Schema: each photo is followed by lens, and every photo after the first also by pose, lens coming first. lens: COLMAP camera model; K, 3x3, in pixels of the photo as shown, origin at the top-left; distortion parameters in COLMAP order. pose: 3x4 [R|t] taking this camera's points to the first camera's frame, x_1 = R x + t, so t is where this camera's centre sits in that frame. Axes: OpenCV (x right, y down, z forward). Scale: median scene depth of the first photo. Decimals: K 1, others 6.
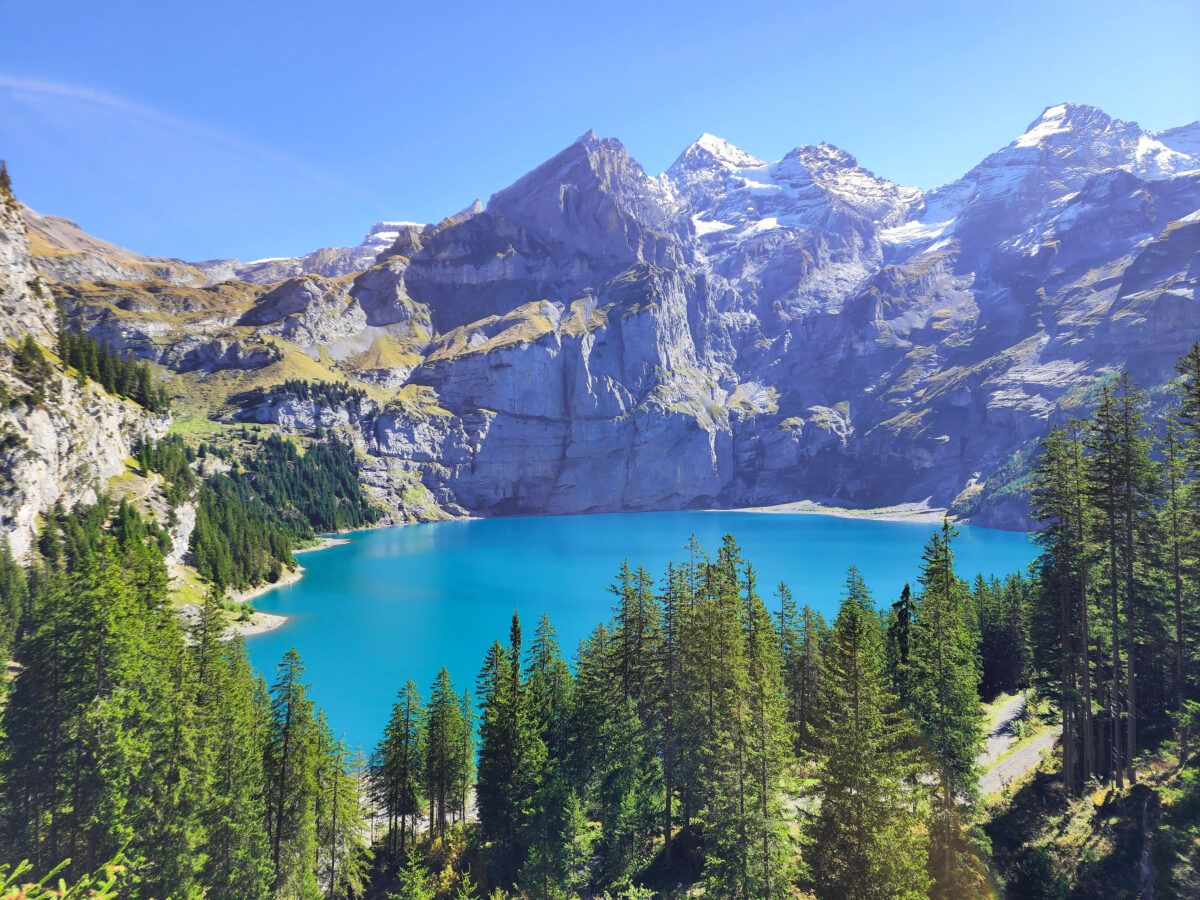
lens RADIAL K [[777.1, 0, 613.7], [0, 777.1, 446.6], [0, 0, 1]] dist [0.119923, -0.134530]
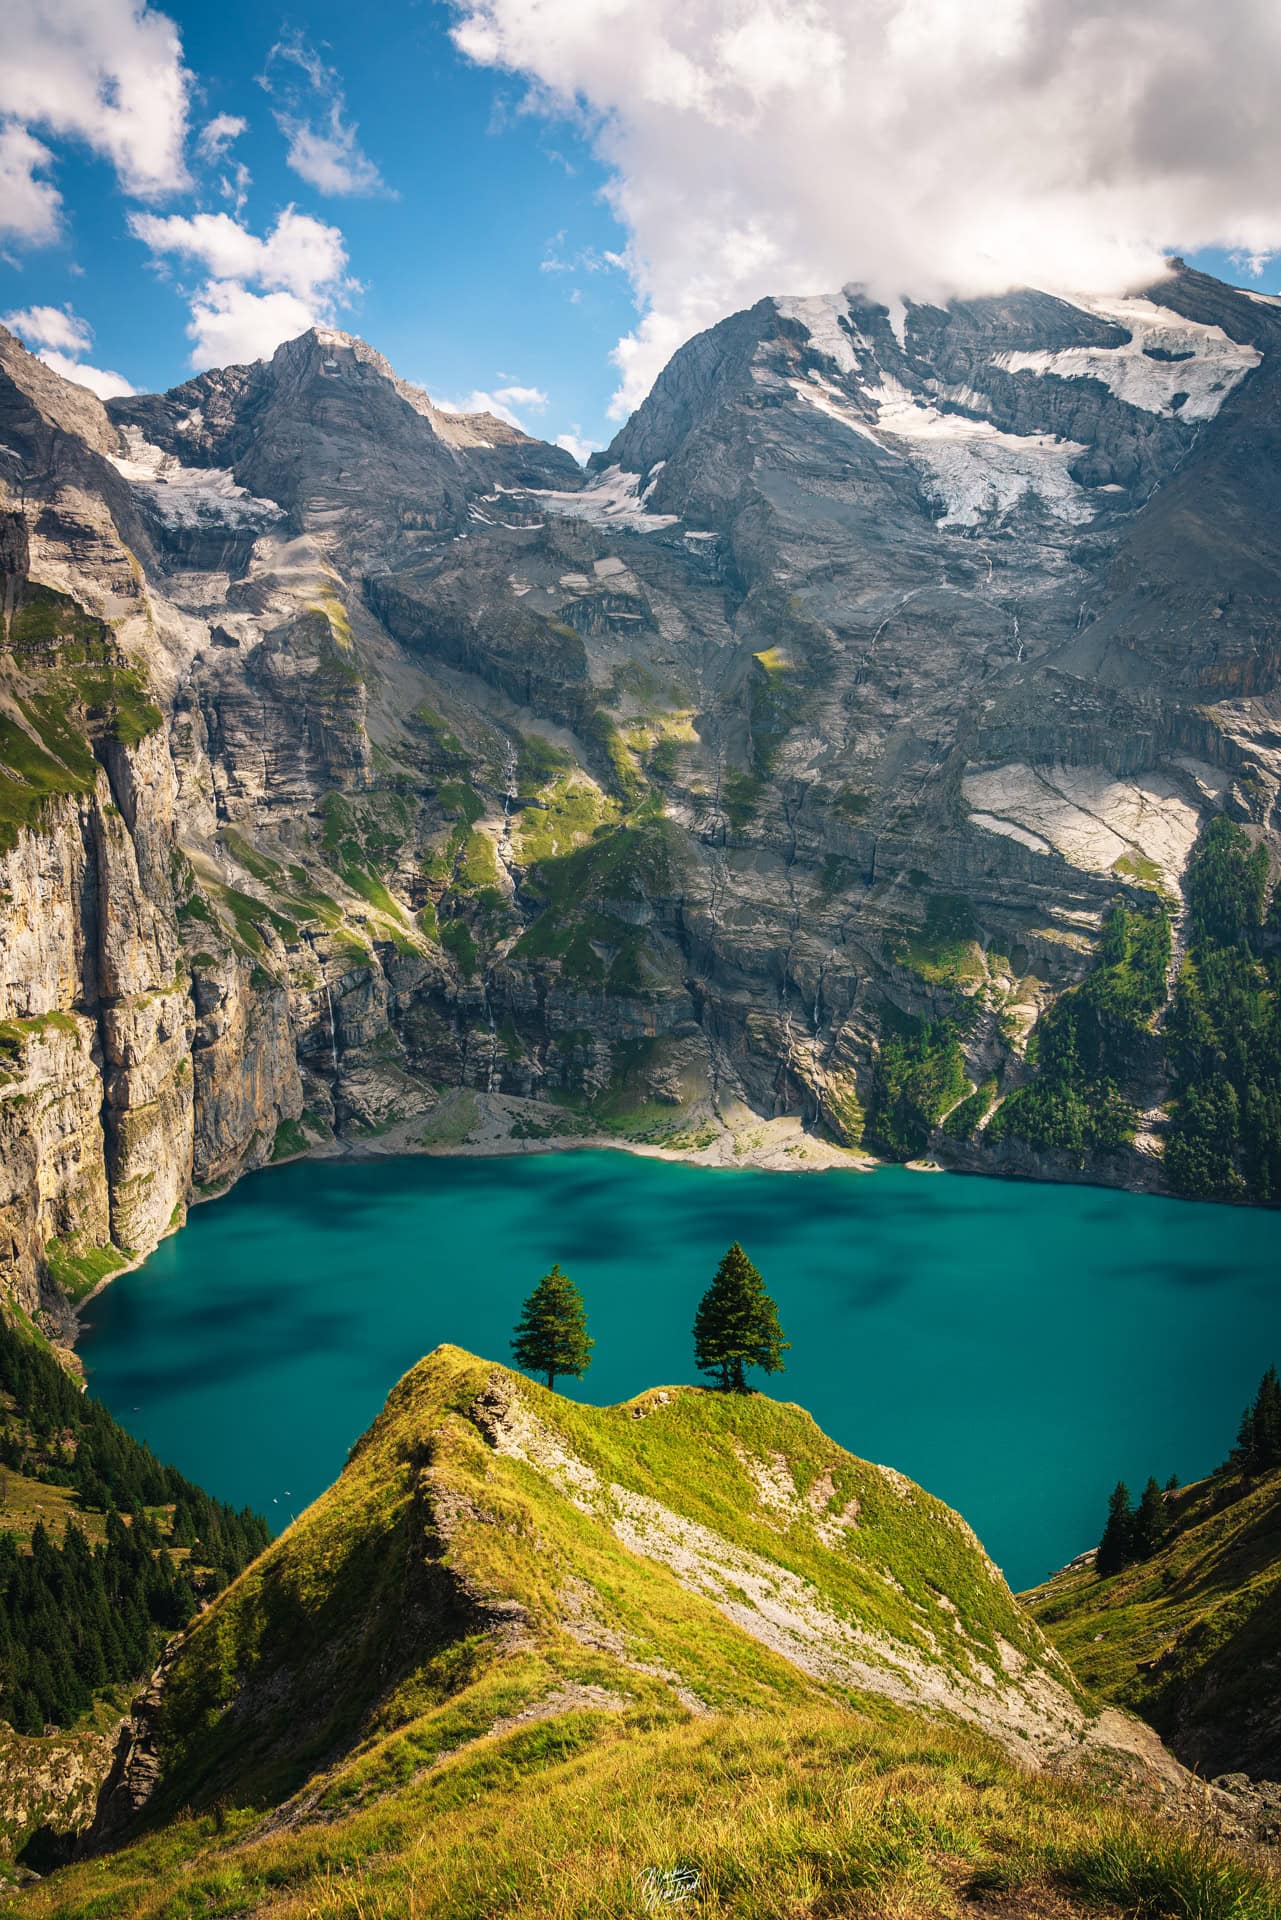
lens RADIAL K [[1411.7, 0, 636.6], [0, 1411.7, 904.2], [0, 0, 1]] dist [-0.127794, 0.001640]
pose [[0.550835, -0.053145, 0.832920, -0.466388], [-0.033982, 0.995715, 0.086005, -0.150042], [-0.833922, -0.075679, 0.546669, 0.337740]]
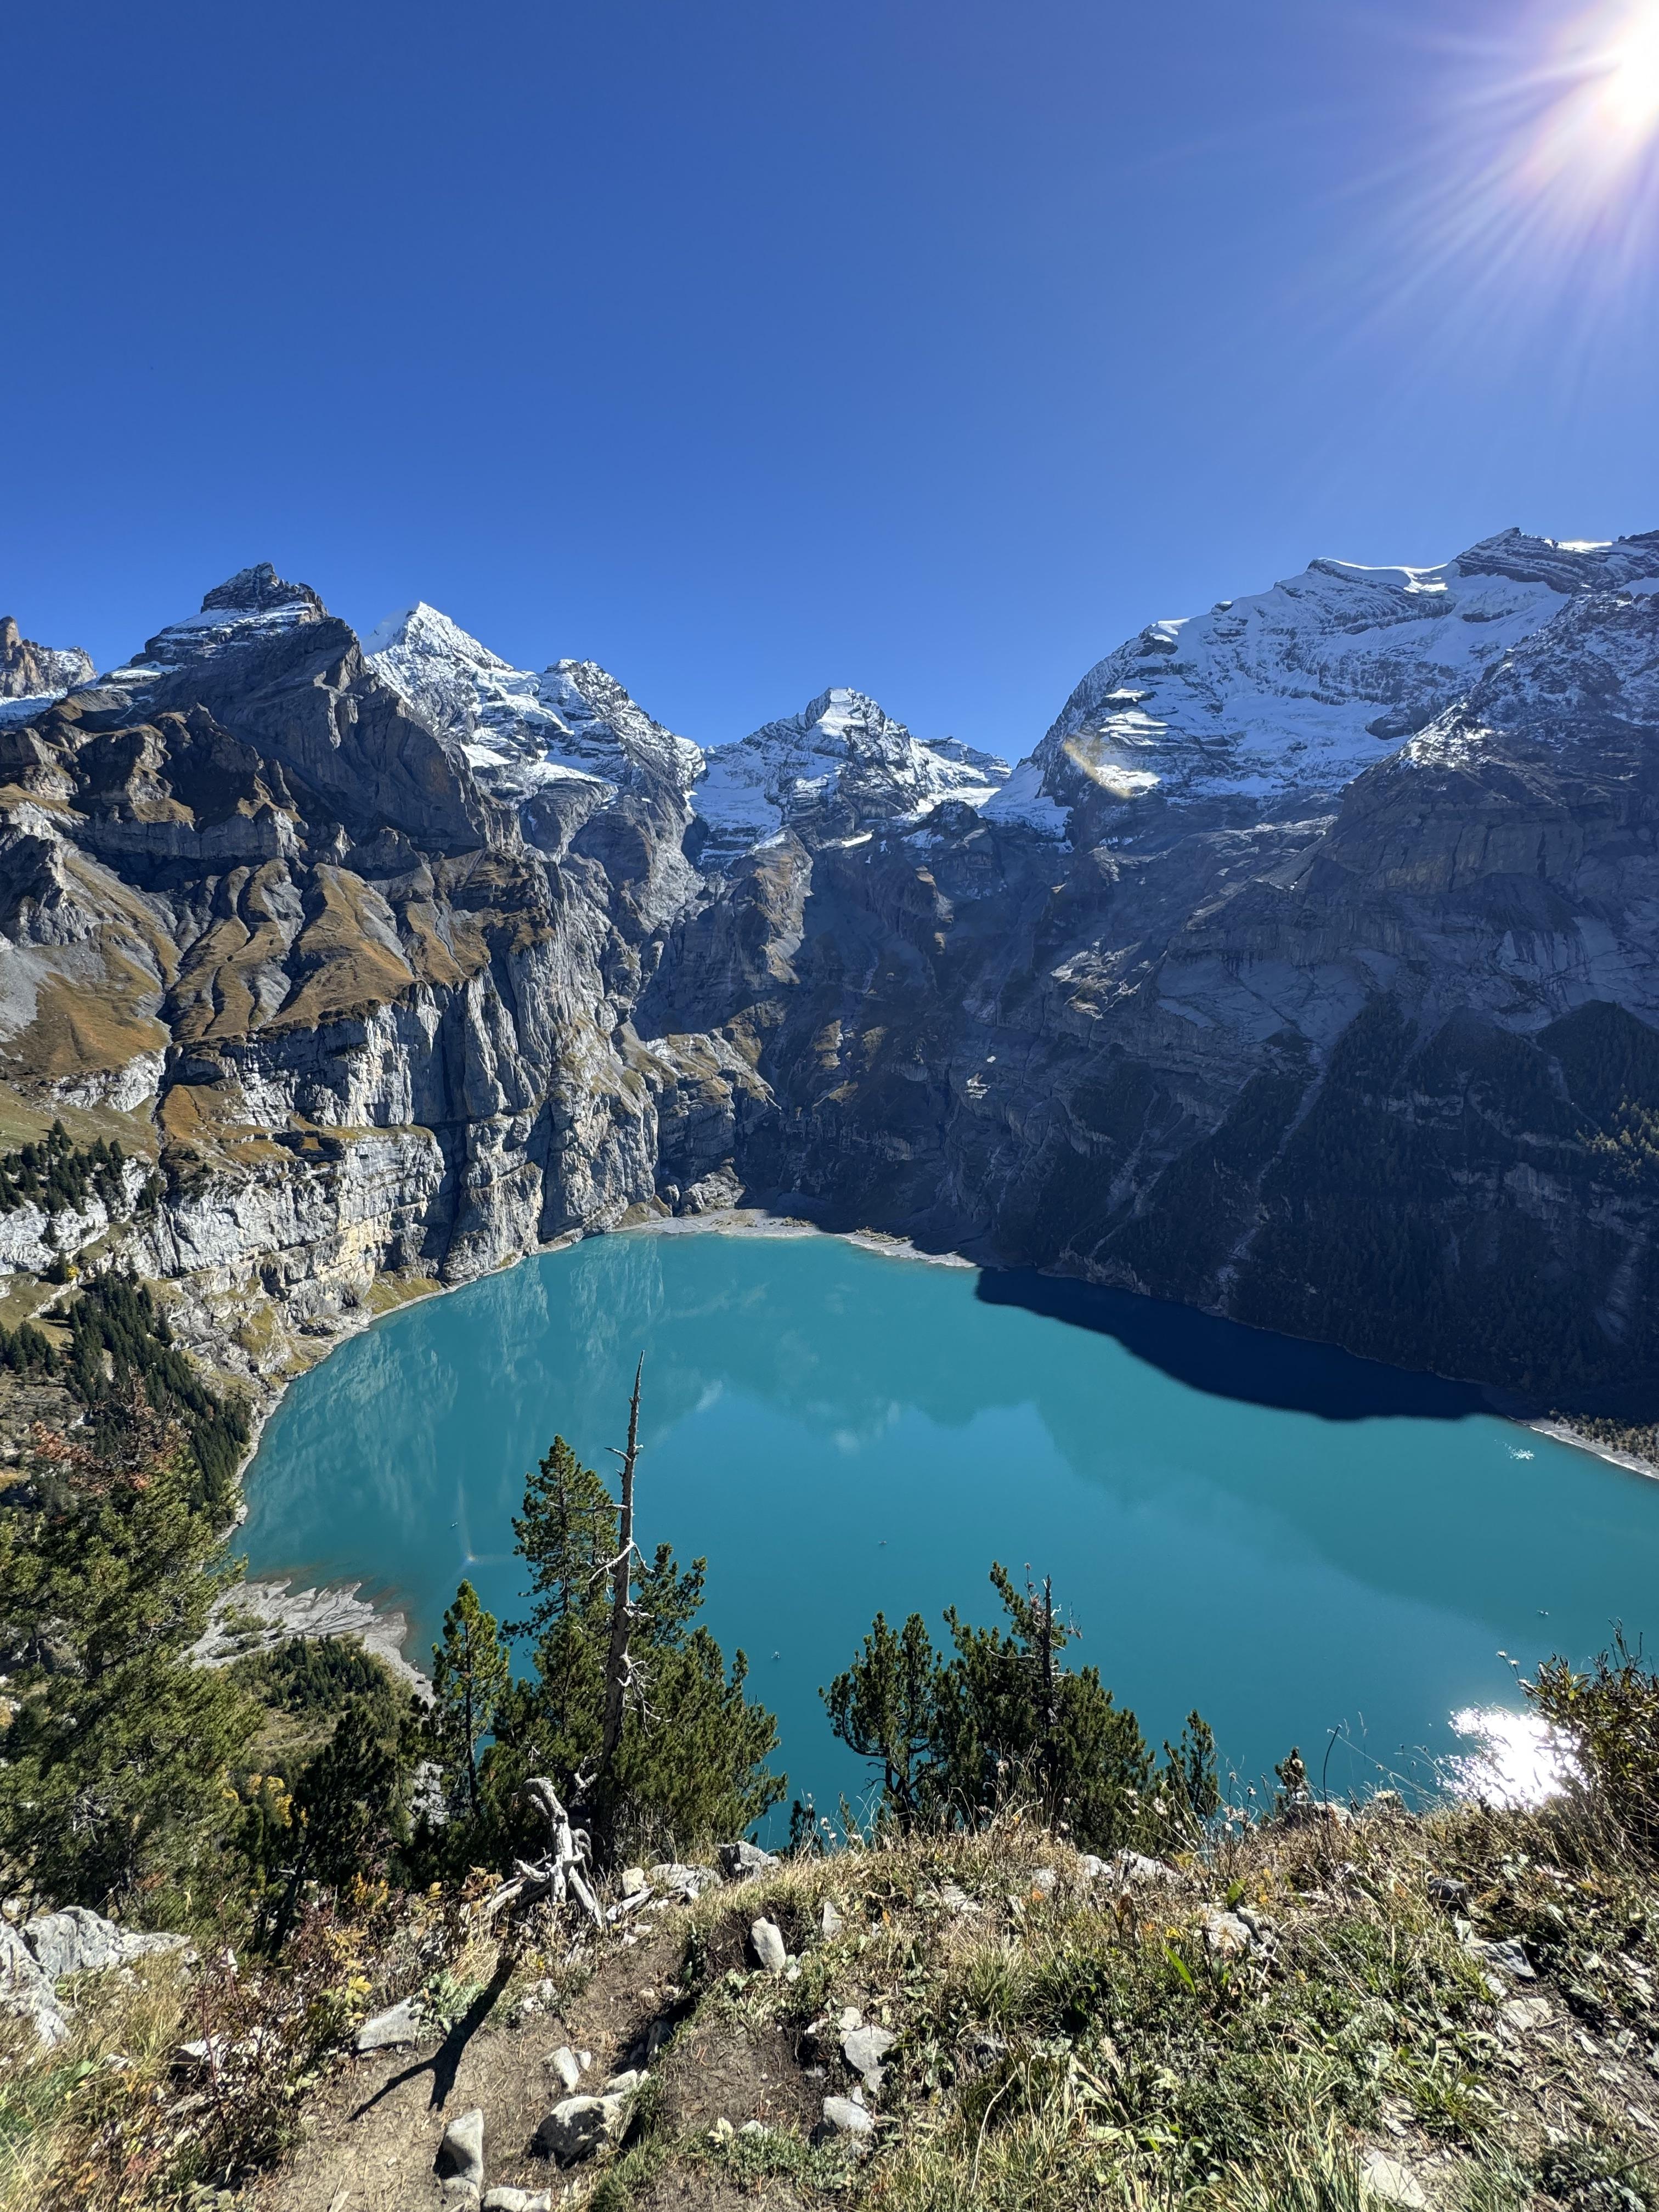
lens RADIAL K [[876.9, 0, 829.8], [0, 876.9, 1113.7], [0, 0, 1]] dist [-0.010033, 0.000217]
pose [[0.798315, -0.065852, 0.598629, -0.222977], [-0.023260, 0.989891, 0.139911, -0.138239], [-0.601790, -0.125617, 0.788713, 0.234335]]
